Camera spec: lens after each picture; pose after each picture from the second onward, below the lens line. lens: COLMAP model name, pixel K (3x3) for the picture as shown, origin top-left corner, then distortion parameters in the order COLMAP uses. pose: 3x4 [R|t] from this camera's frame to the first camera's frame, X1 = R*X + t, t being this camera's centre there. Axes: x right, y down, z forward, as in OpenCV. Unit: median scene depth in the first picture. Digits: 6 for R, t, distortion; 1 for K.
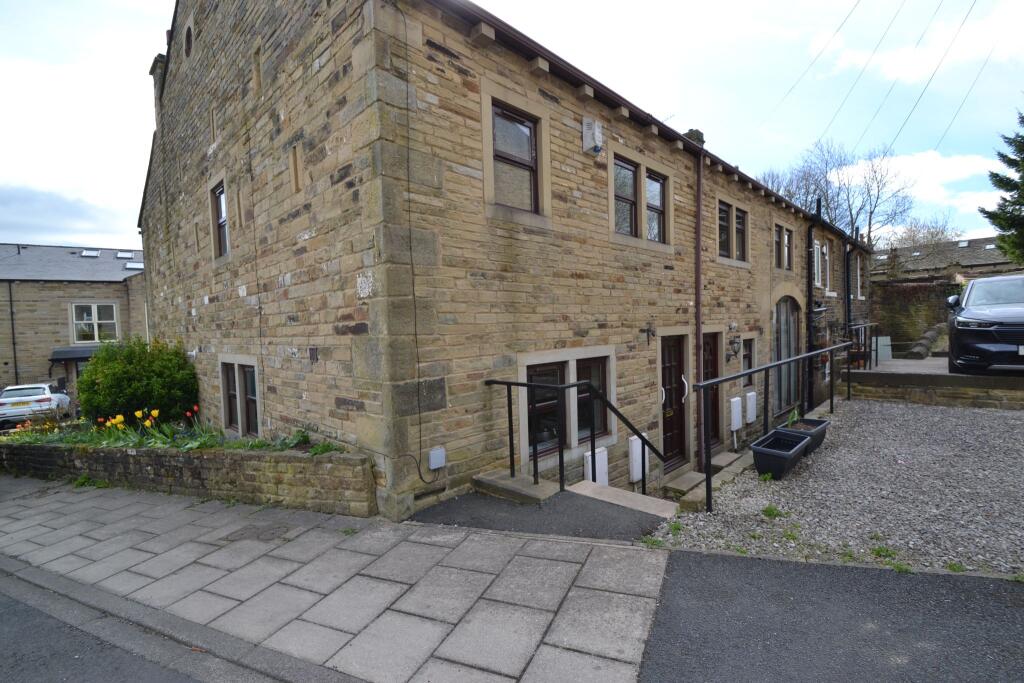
lens RADIAL K [[450.6, 0, 505.3], [0, 450.6, 345.4], [0, 0, 1]] dist [0.018364, -0.022931]
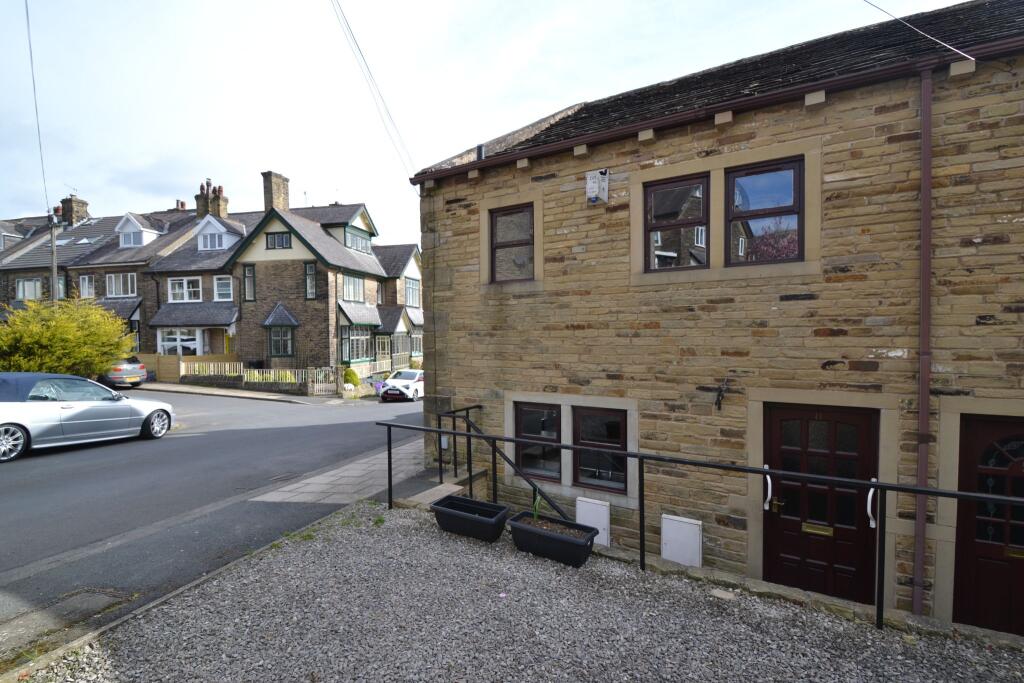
lens RADIAL K [[491.2, 0, 512.0], [0, 491.2, 341.5], [0, 0, 1]] dist [-0.002408, -0.000076]
pose [[0.230417, 0.048030, -0.971906, 1.361194], [-0.036944, 0.998493, 0.040586, -0.176519], [0.972390, 0.026554, 0.231845, 0.644459]]
